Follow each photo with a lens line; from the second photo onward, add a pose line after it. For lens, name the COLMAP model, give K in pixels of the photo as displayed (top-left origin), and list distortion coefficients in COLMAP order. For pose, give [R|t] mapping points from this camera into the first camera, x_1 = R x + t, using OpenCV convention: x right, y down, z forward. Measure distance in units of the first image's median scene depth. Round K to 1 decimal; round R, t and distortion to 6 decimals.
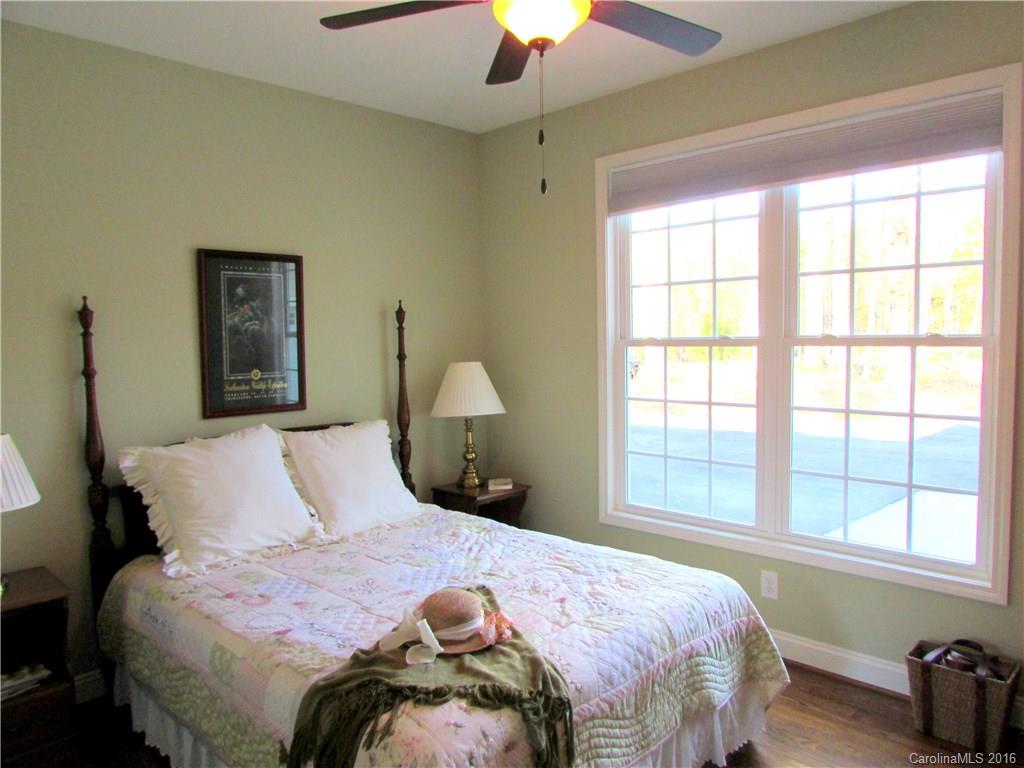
lens RADIAL K [[720.9, 0, 512.0], [0, 720.9, 384.0], [0, 0, 1]] dist [-0.025109, -0.000138]
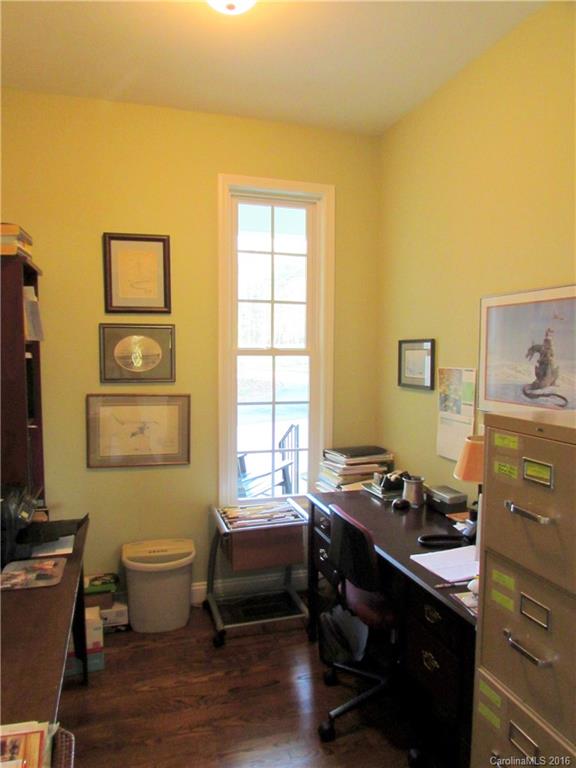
lens RADIAL K [[540.7, 0, 288.0], [0, 540.7, 384.0], [0, 0, 1]] dist [-0.025109, -0.000138]
pose [[0.469646, -0.045599, 0.881677, -0.451526], [0.042731, 0.998669, 0.028888, -0.026811], [-0.881820, 0.024108, 0.470969, 0.477368]]
